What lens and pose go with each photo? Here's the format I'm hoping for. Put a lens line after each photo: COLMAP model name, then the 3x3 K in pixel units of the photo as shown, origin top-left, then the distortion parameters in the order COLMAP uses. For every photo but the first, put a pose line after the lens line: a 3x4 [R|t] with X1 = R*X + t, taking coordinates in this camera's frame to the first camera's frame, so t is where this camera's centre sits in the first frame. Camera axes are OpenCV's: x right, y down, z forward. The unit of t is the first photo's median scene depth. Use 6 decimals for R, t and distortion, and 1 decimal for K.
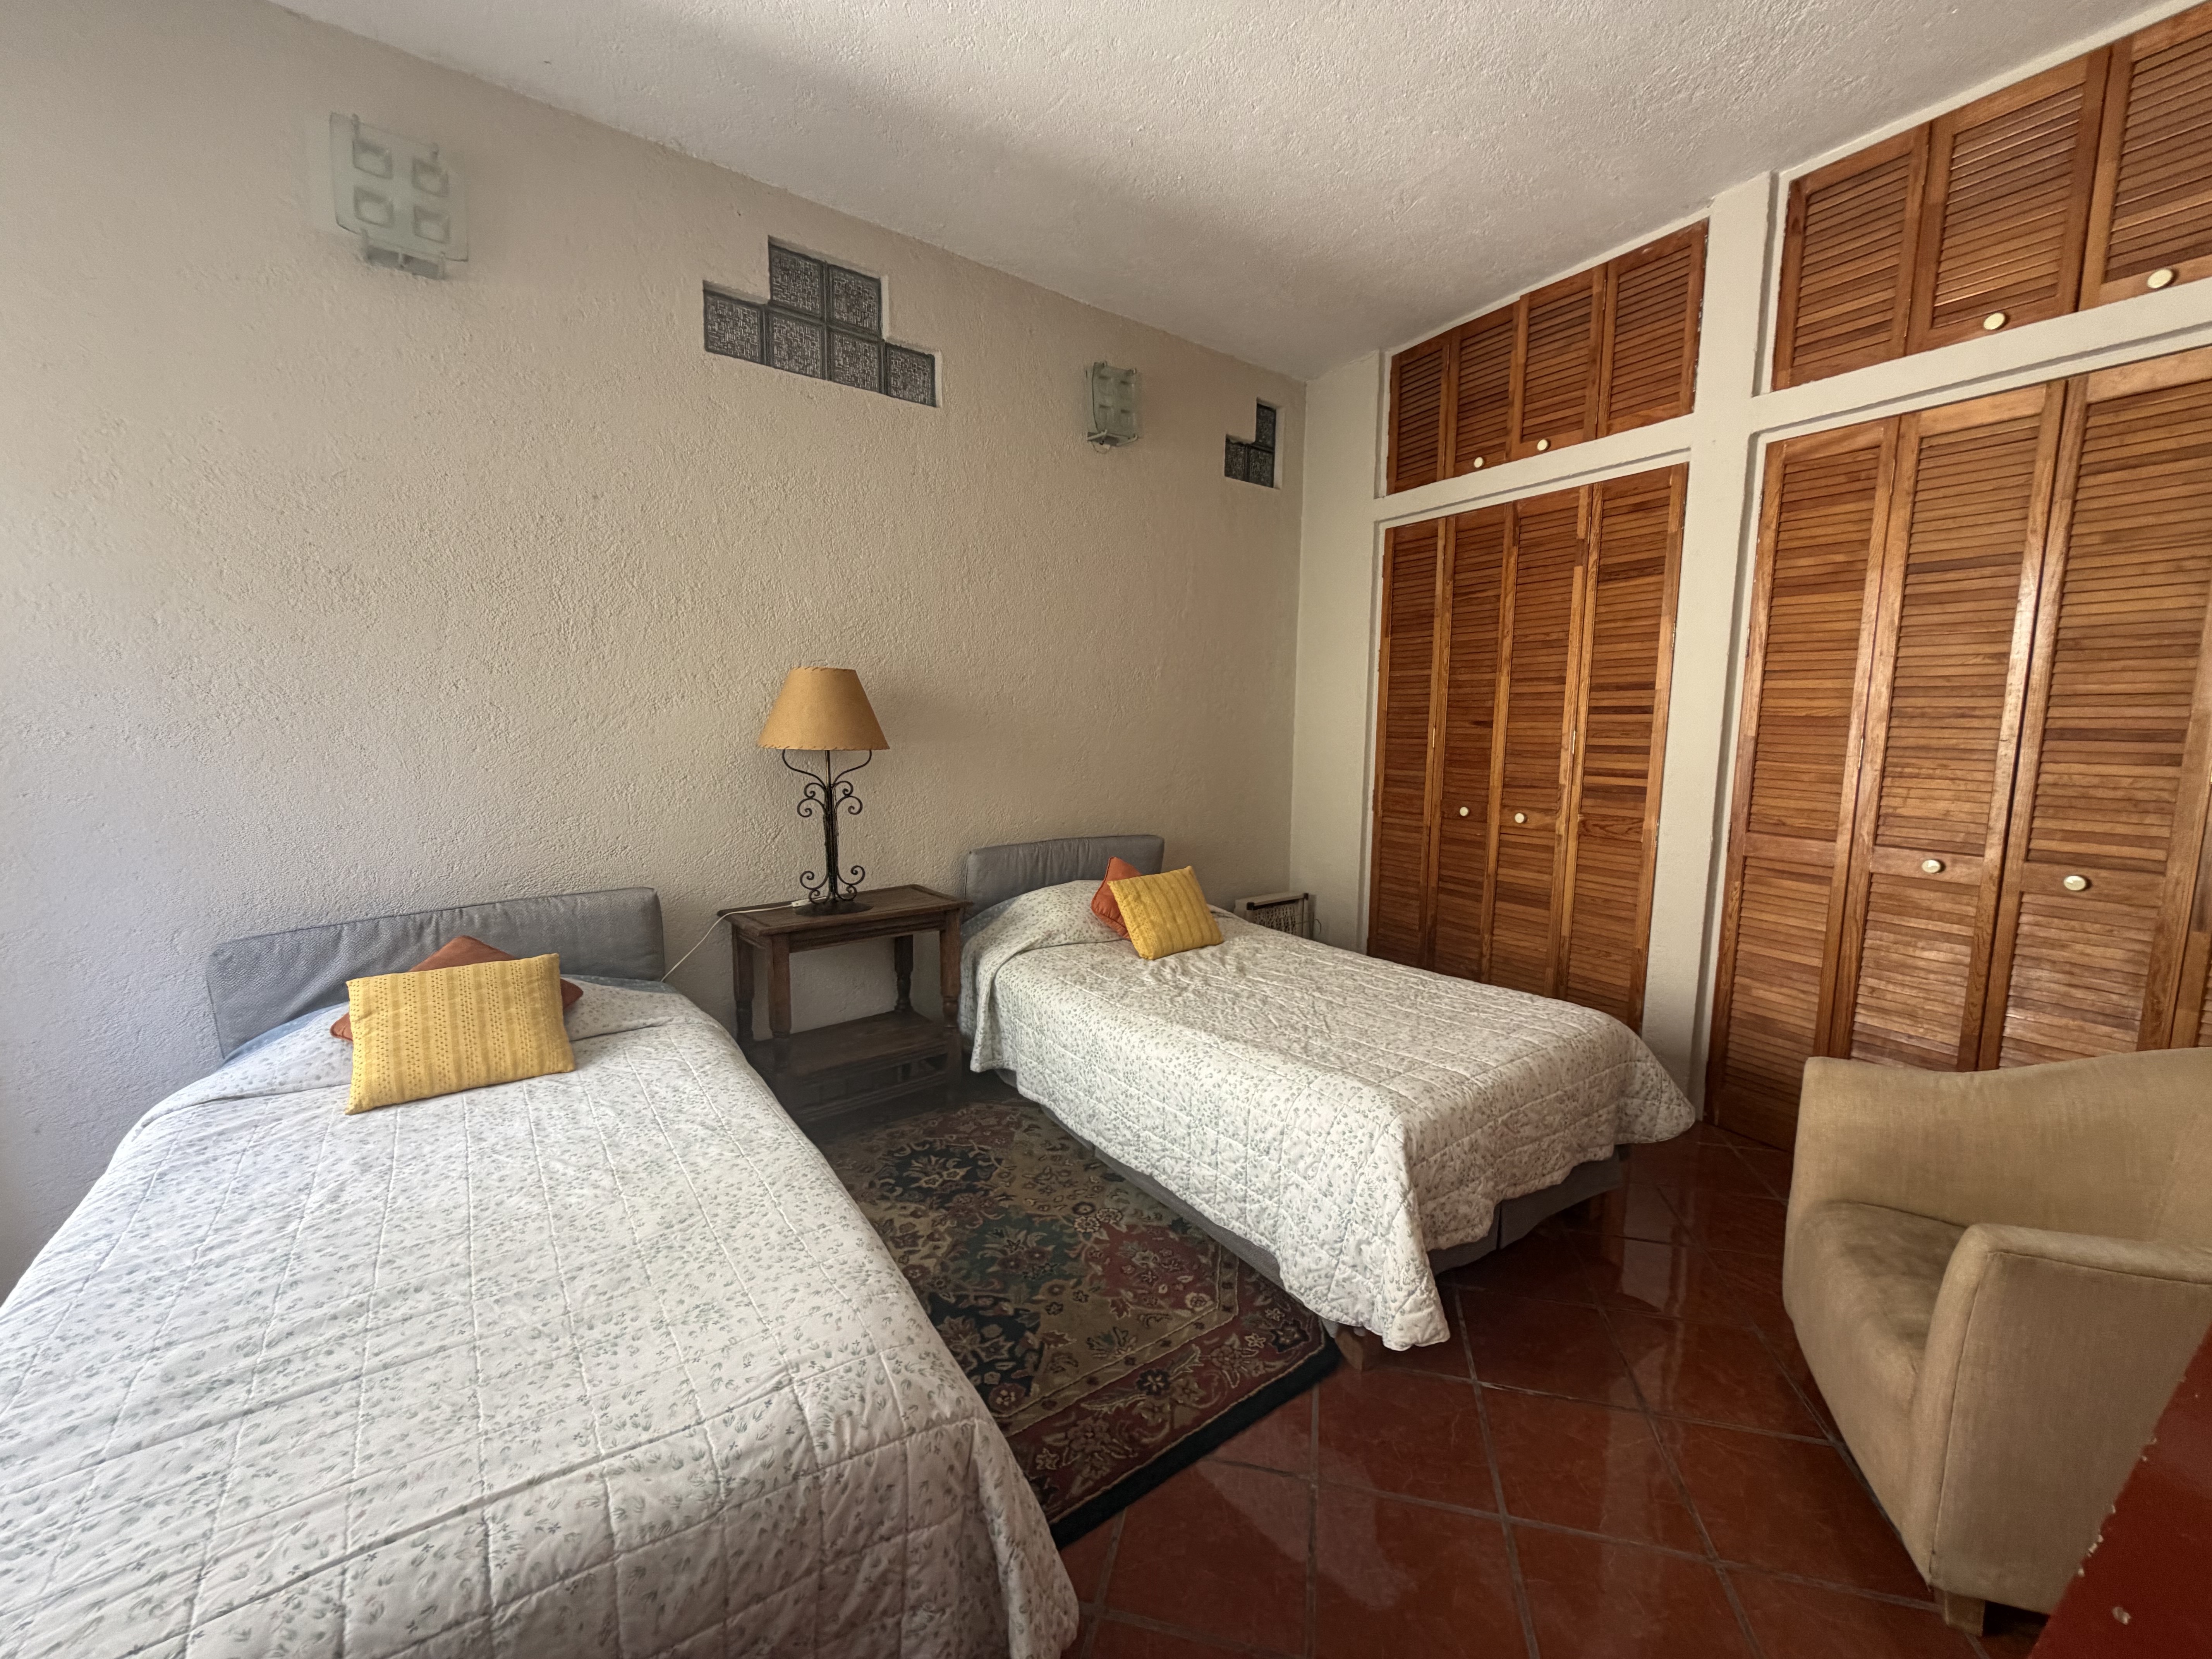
lens RADIAL K [[881.9, 0, 1111.7], [0, 881.9, 828.8], [0, 0, 1]] dist [0.001398, 0.000010]
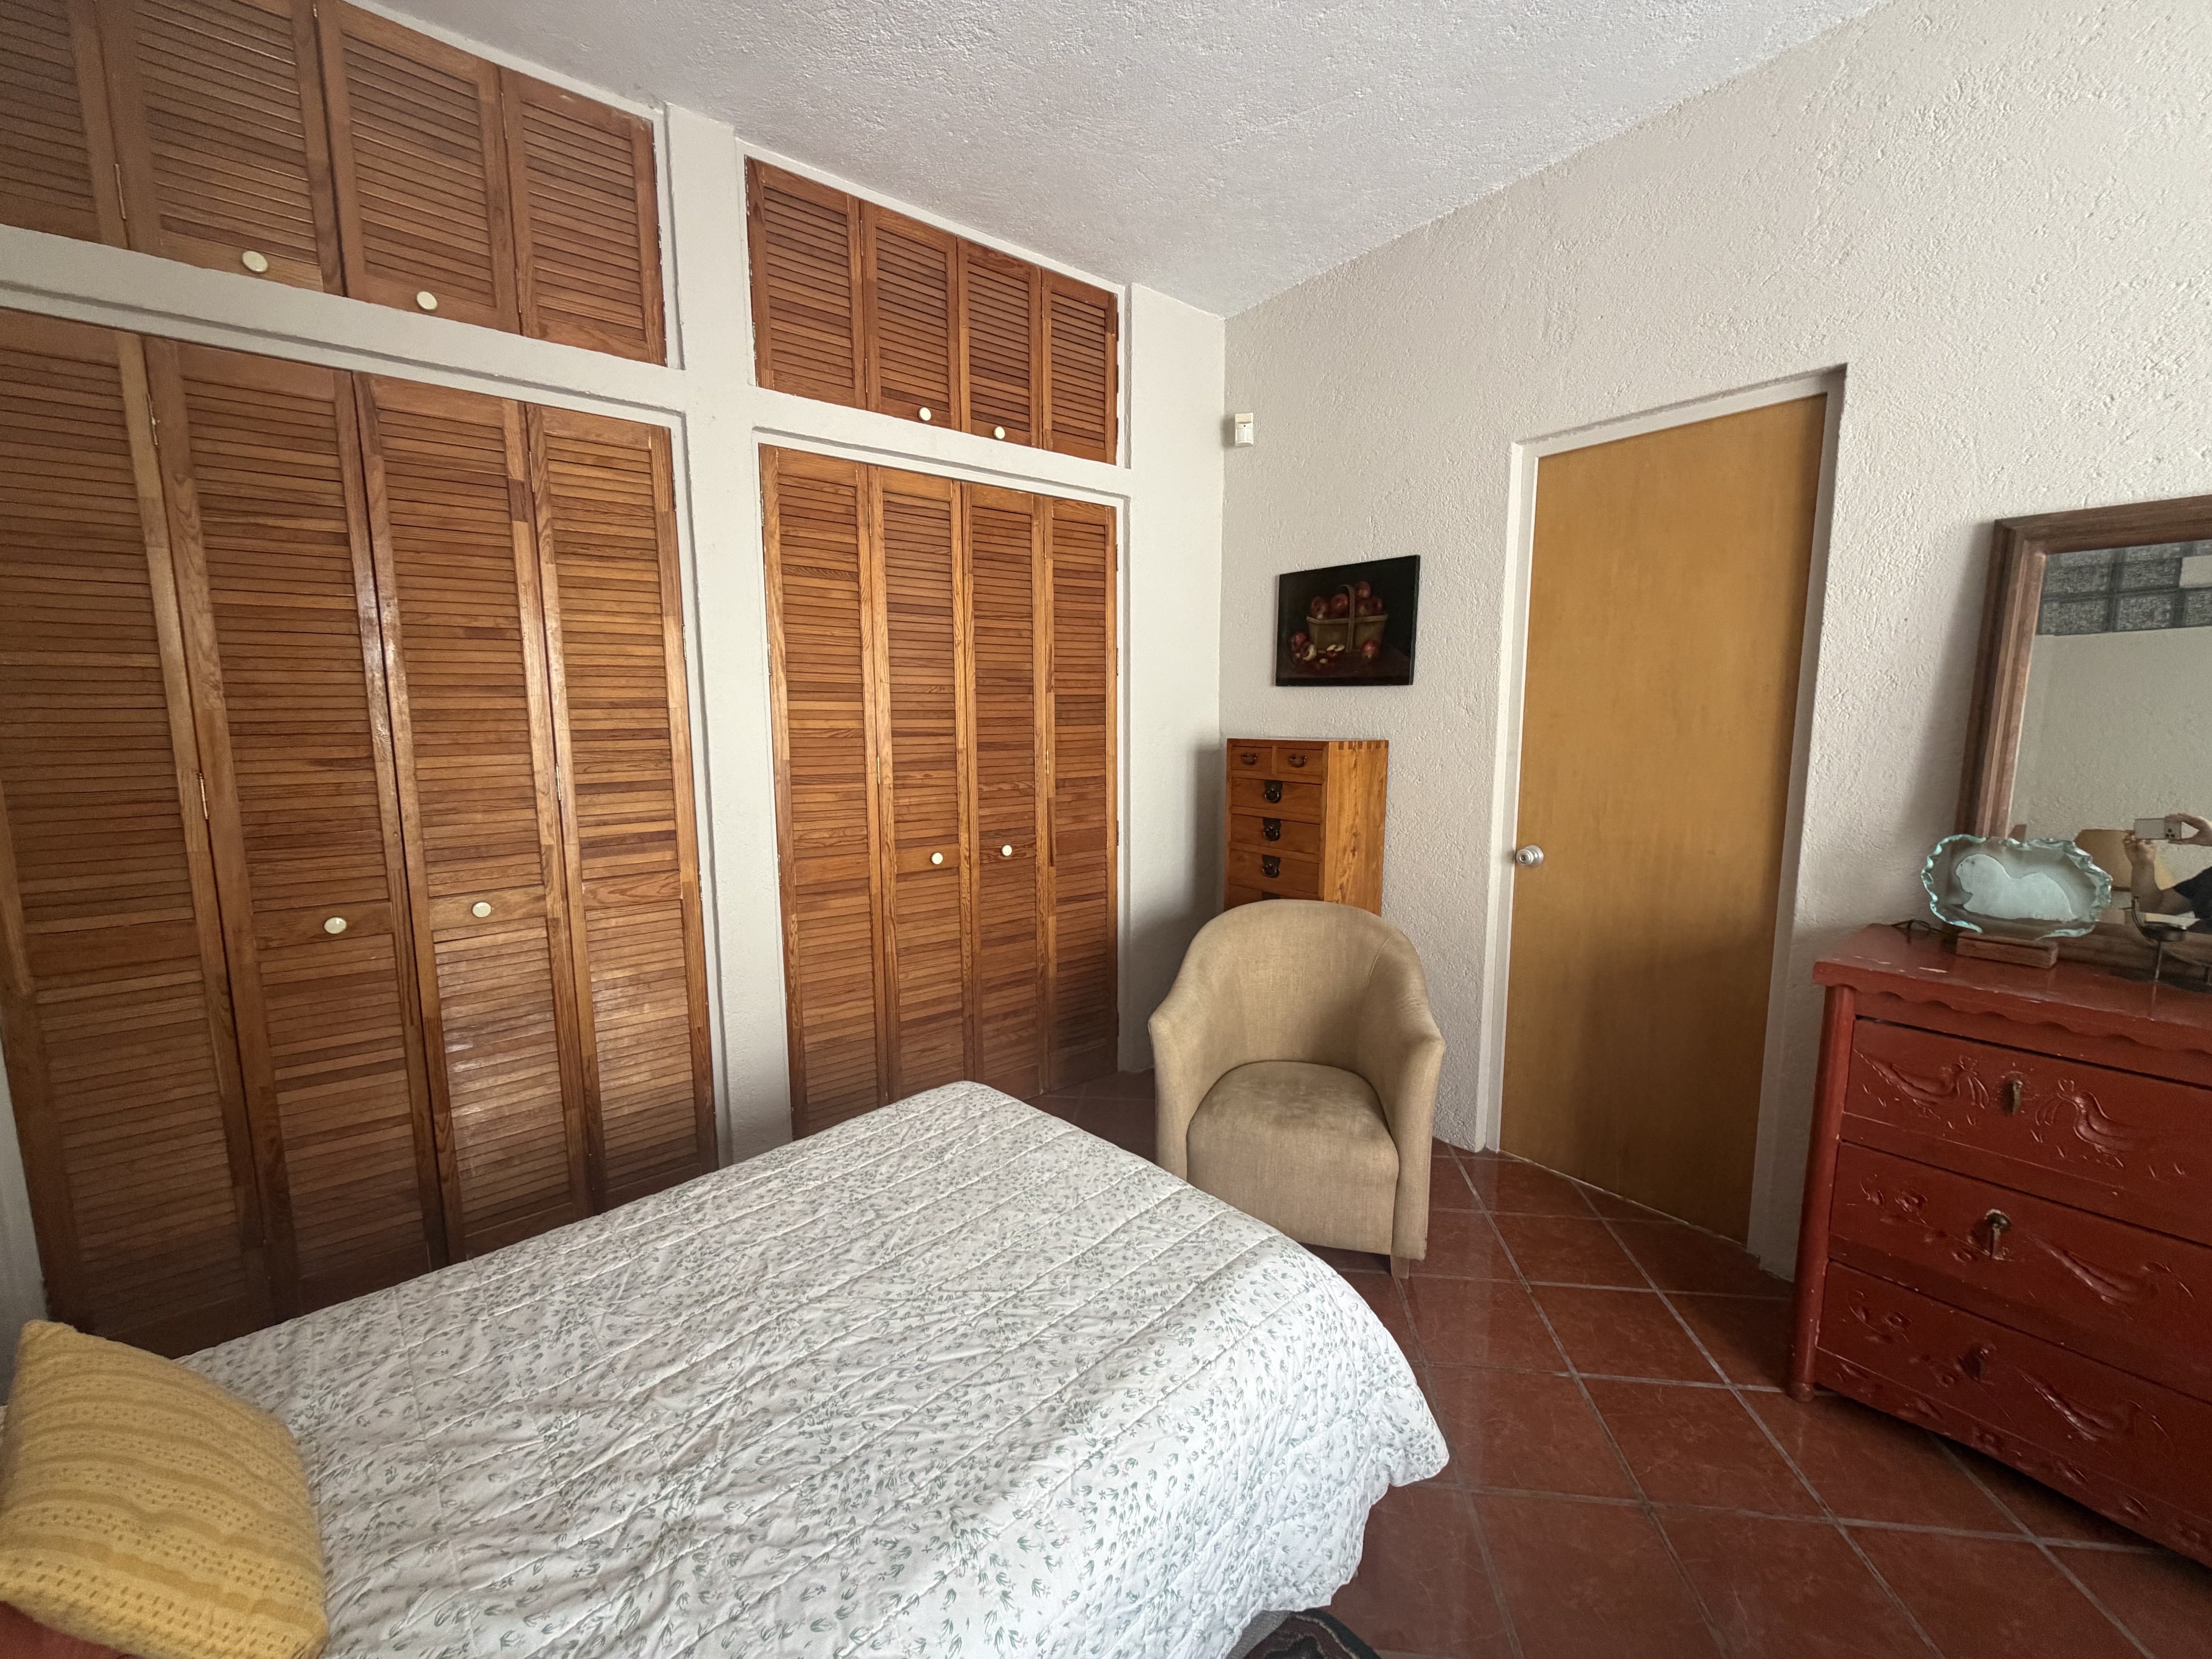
lens RADIAL K [[881.9, 0, 1109.7], [0, 881.9, 826.5], [0, 0, 1]] dist [0.001398, 0.000010]
pose [[-0.130561, -0.137926, 0.981799, -0.254341], [0.127132, 0.979772, 0.154548, -0.136541], [-0.983255, 0.144996, -0.110385, 0.773627]]
